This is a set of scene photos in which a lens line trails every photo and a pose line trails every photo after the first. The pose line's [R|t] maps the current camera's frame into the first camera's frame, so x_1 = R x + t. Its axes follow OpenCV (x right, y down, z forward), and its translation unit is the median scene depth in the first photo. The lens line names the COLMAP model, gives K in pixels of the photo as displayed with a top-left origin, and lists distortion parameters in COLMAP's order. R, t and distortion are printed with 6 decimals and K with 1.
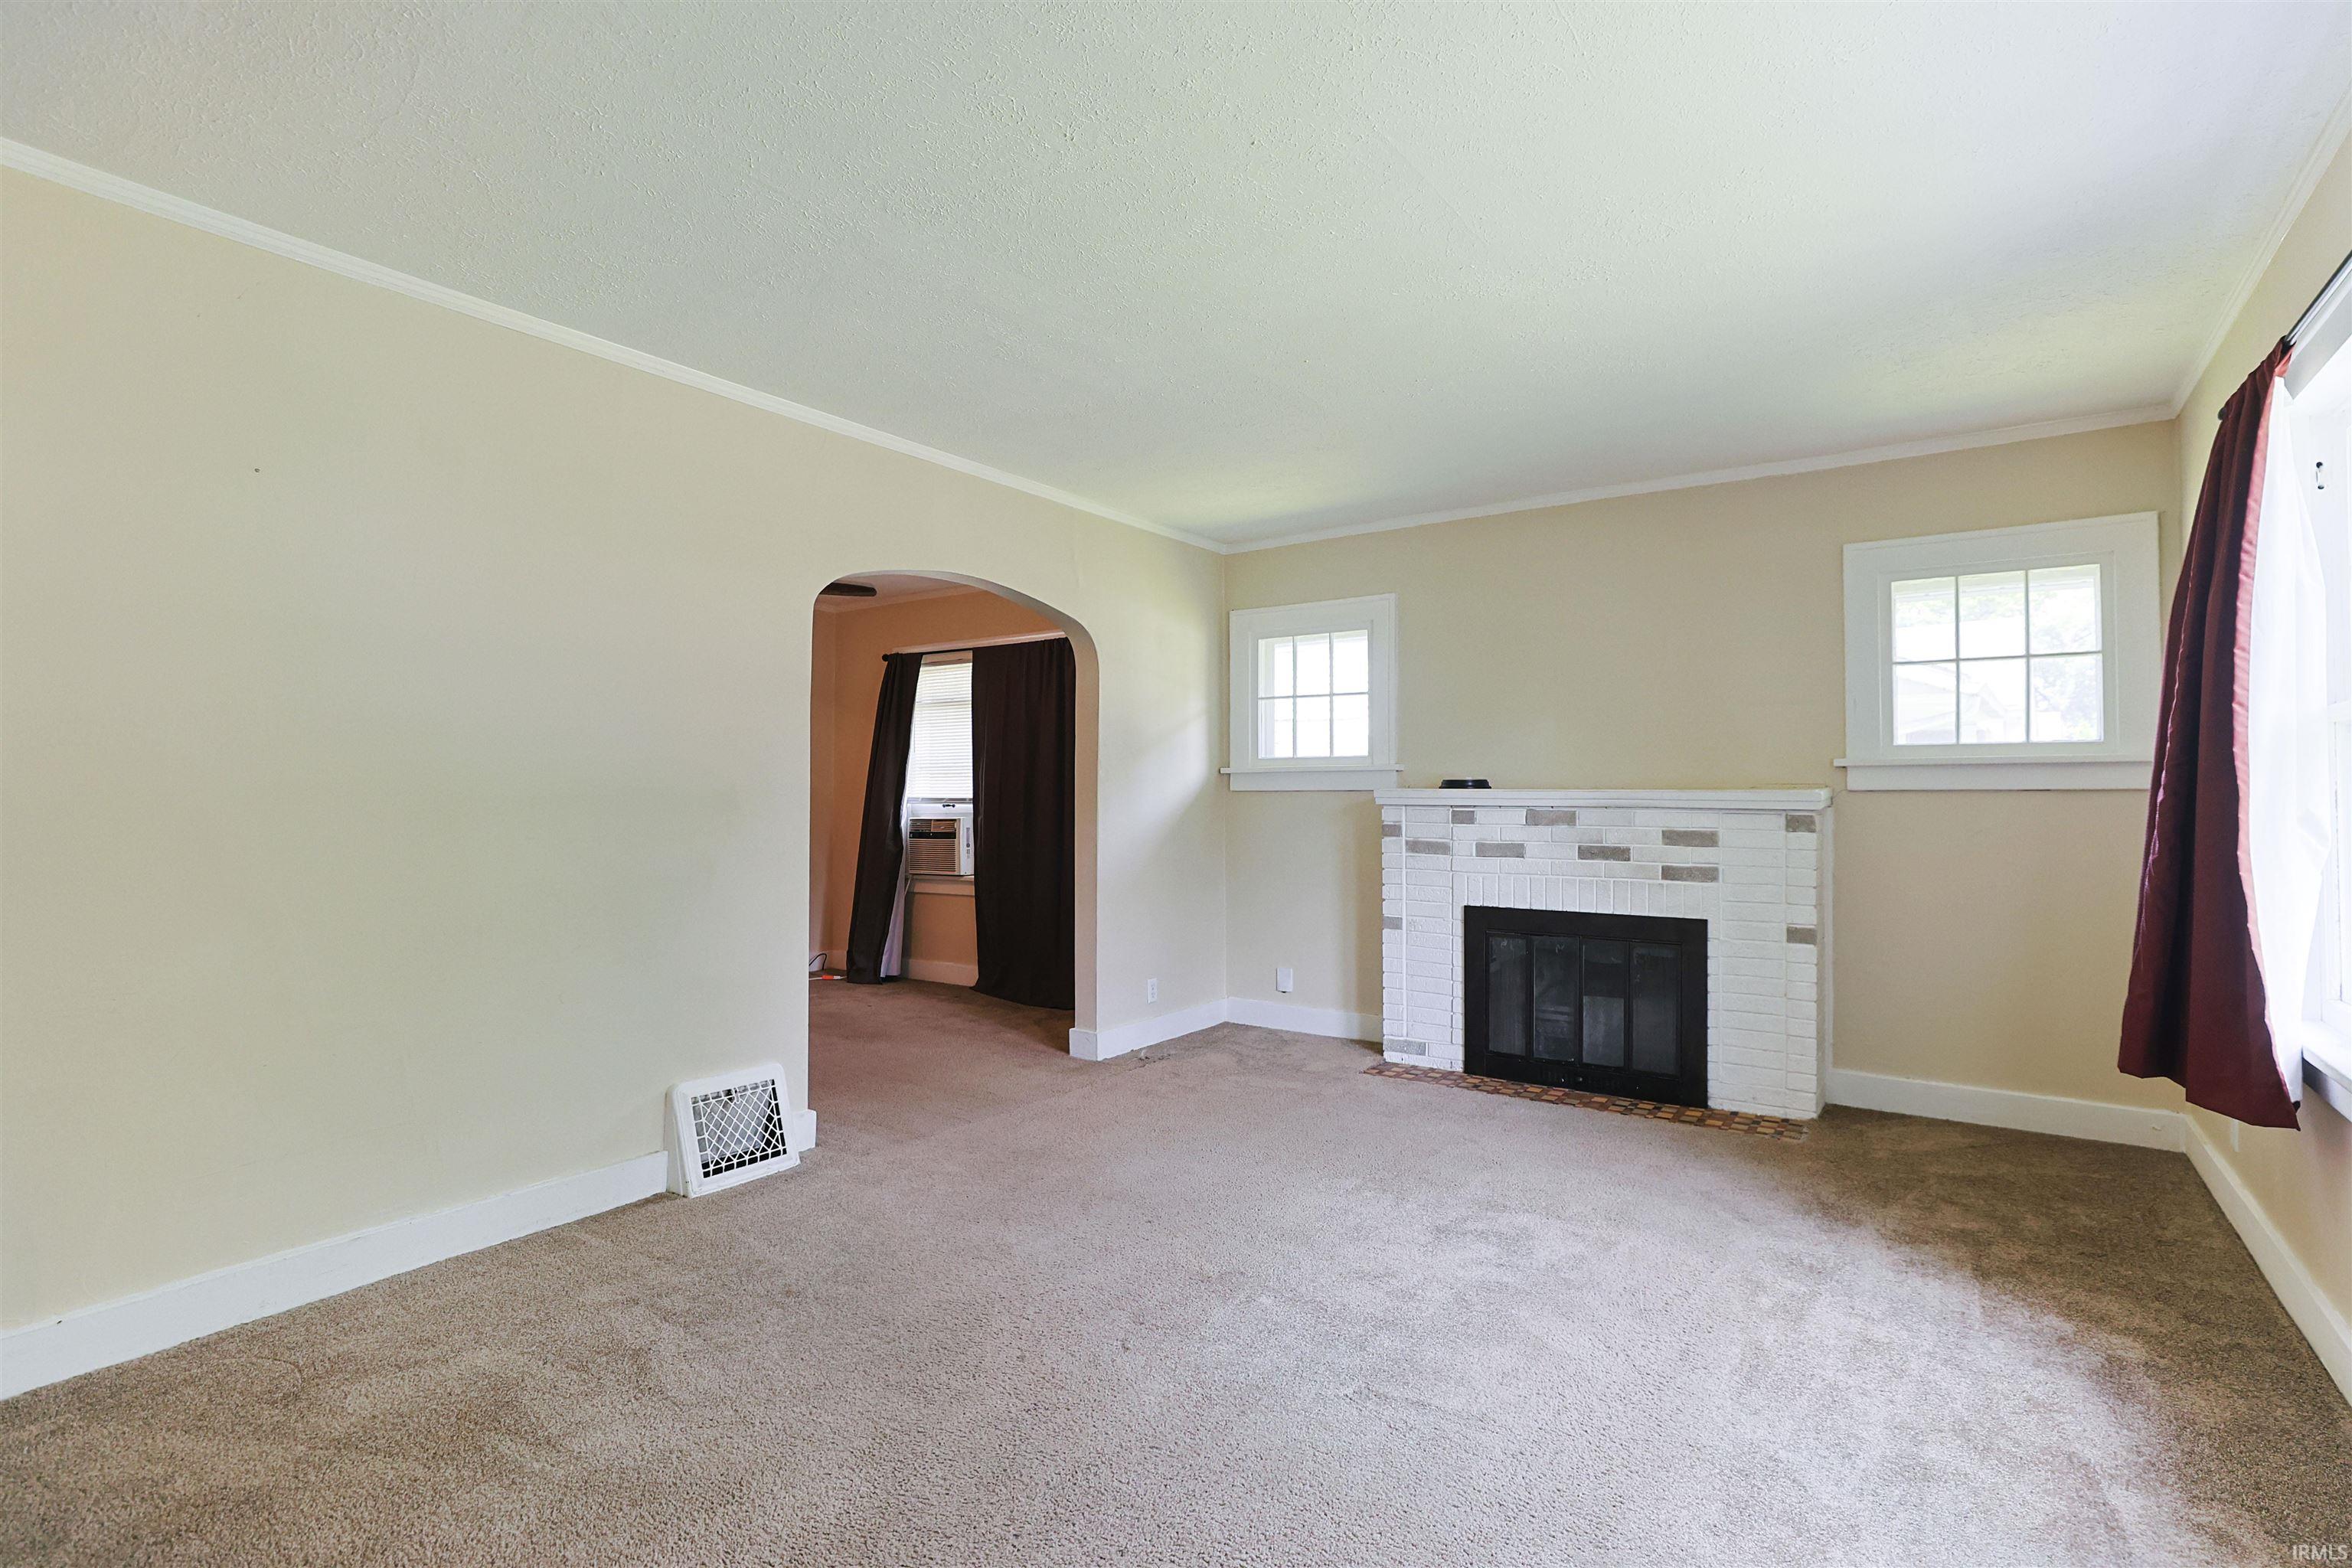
lens RADIAL K [[1113.0, 0, 1176.4], [0, 1113.0, 792.8], [0, 0, 1]] dist [-0.020364, 0.011510]
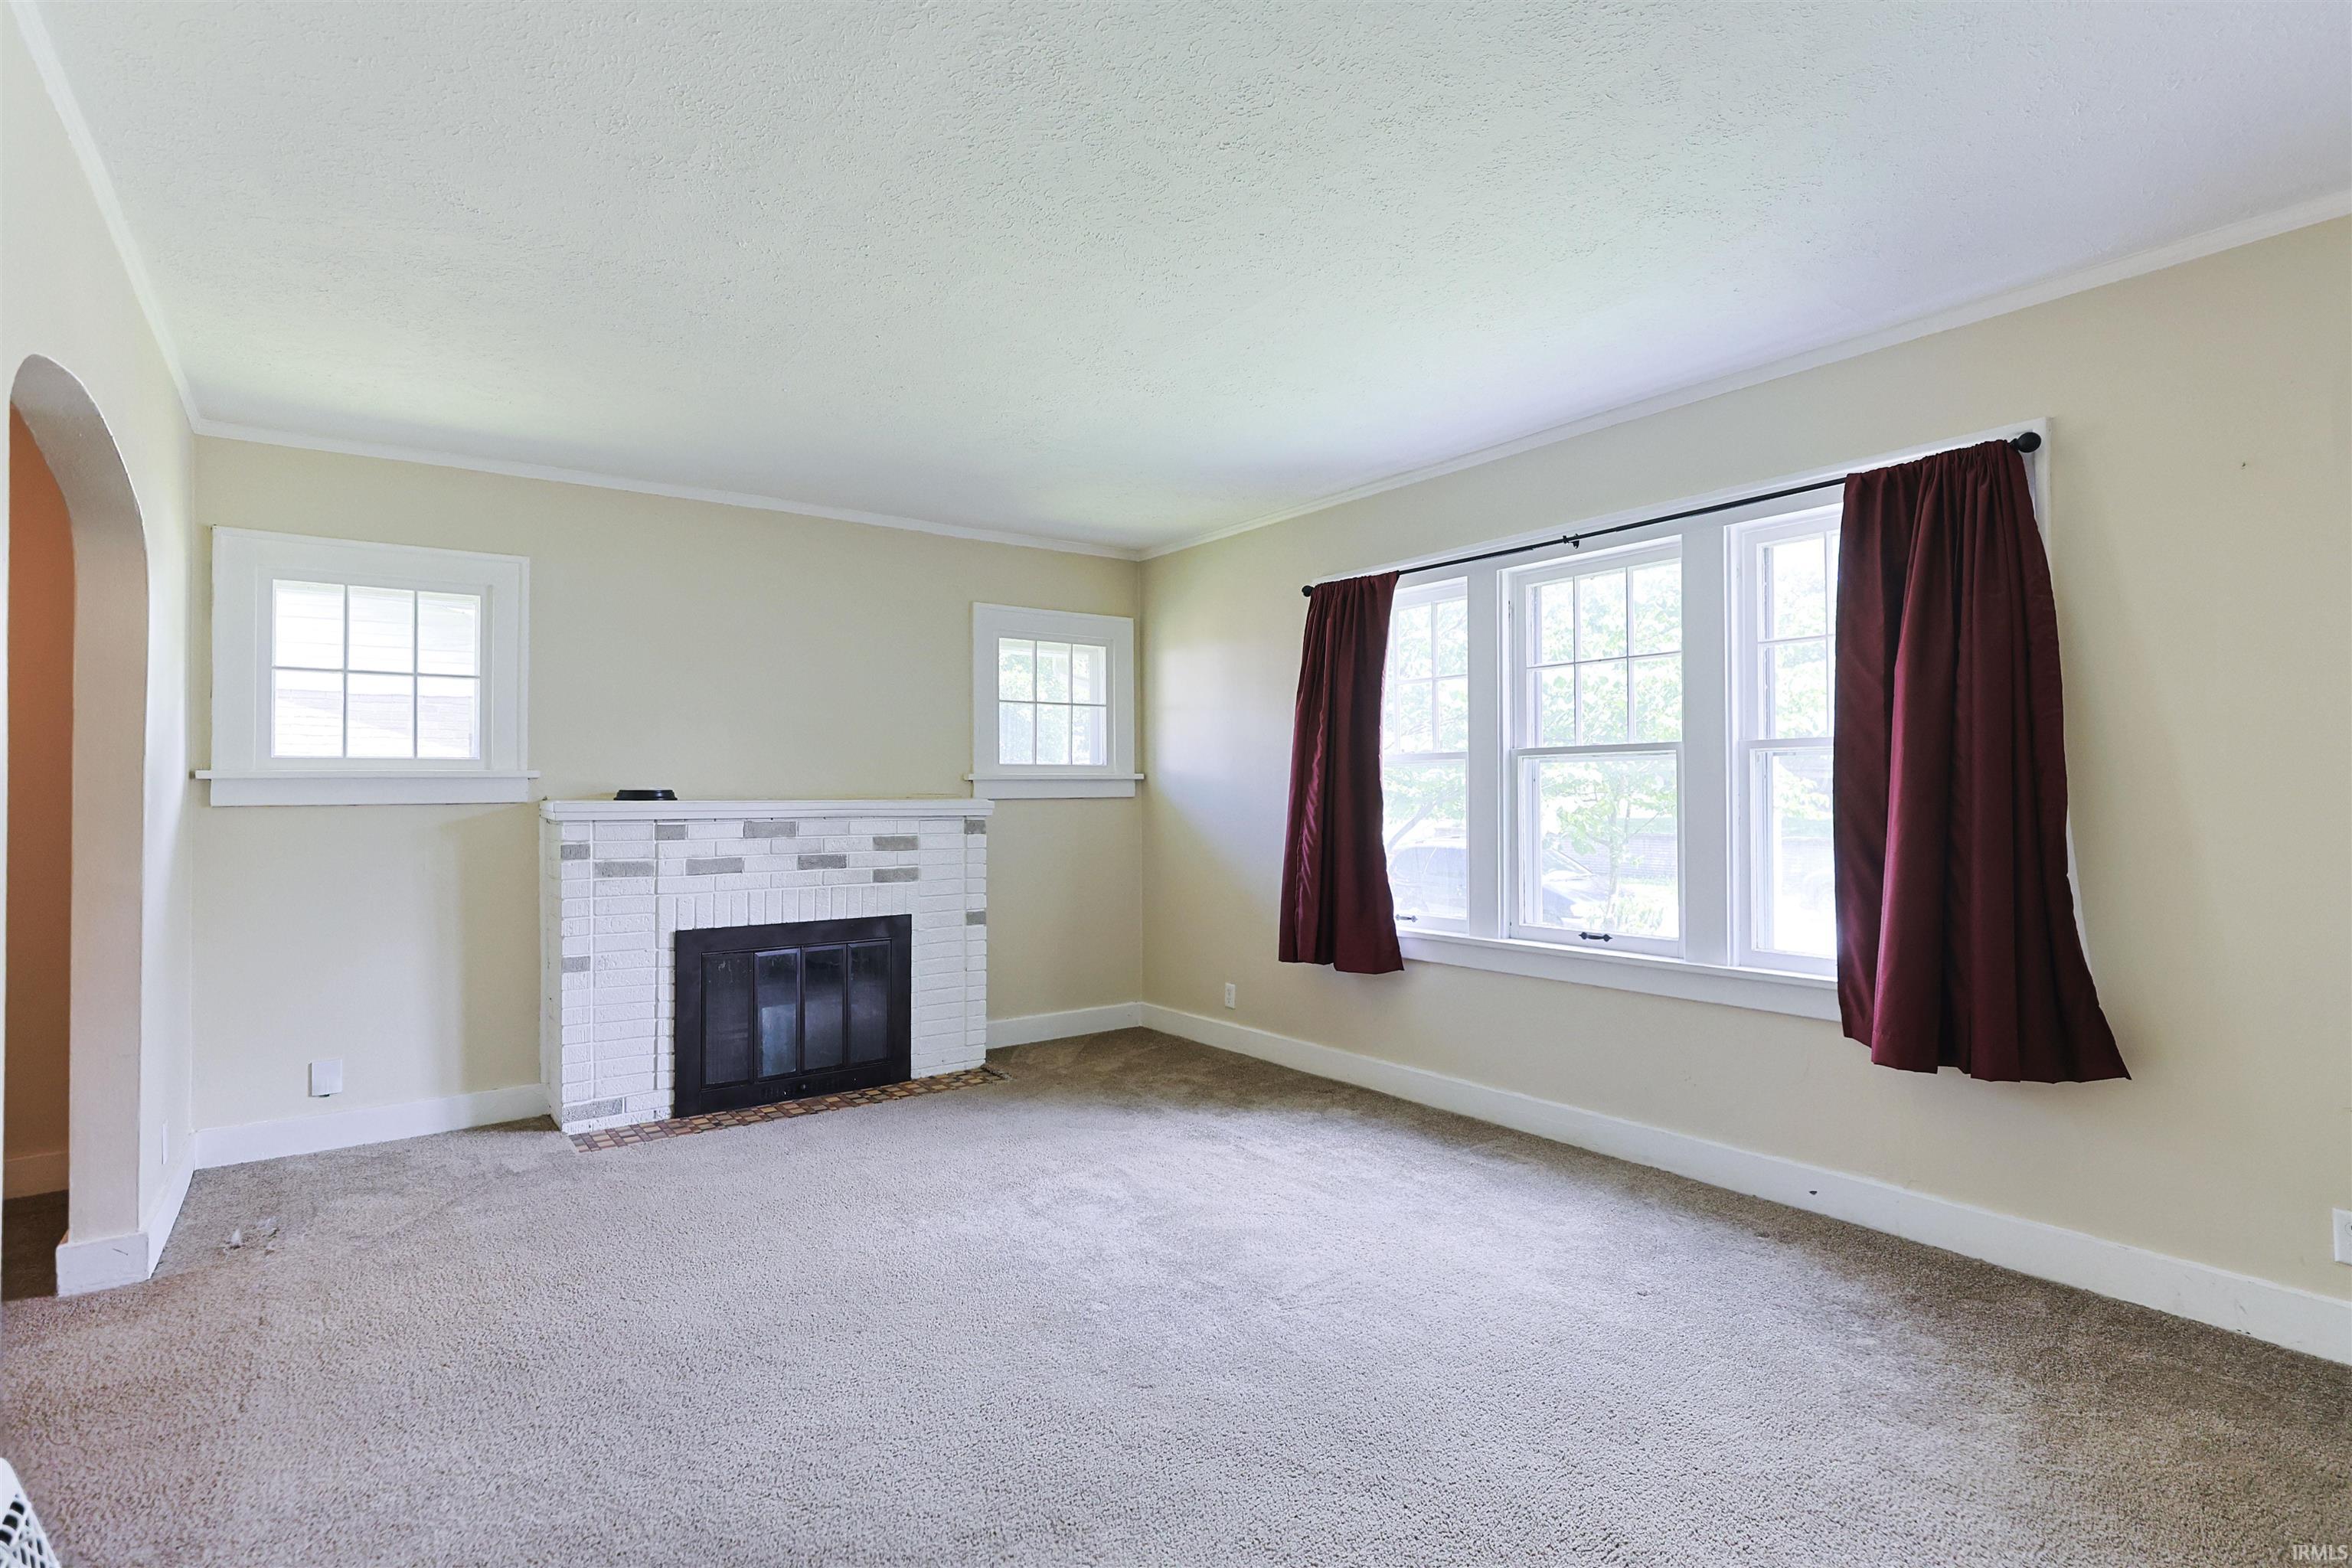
lens RADIAL K [[1113.9, 0, 1173.7], [0, 1113.9, 817.1], [0, 0, 1]] dist [-0.000633, 0.000332]
pose [[0.341062, -0.018619, 0.939856, -0.481537], [0.009493, 0.999821, 0.016362, -0.001121], [-0.939993, 0.003342, 0.341177, 0.343761]]
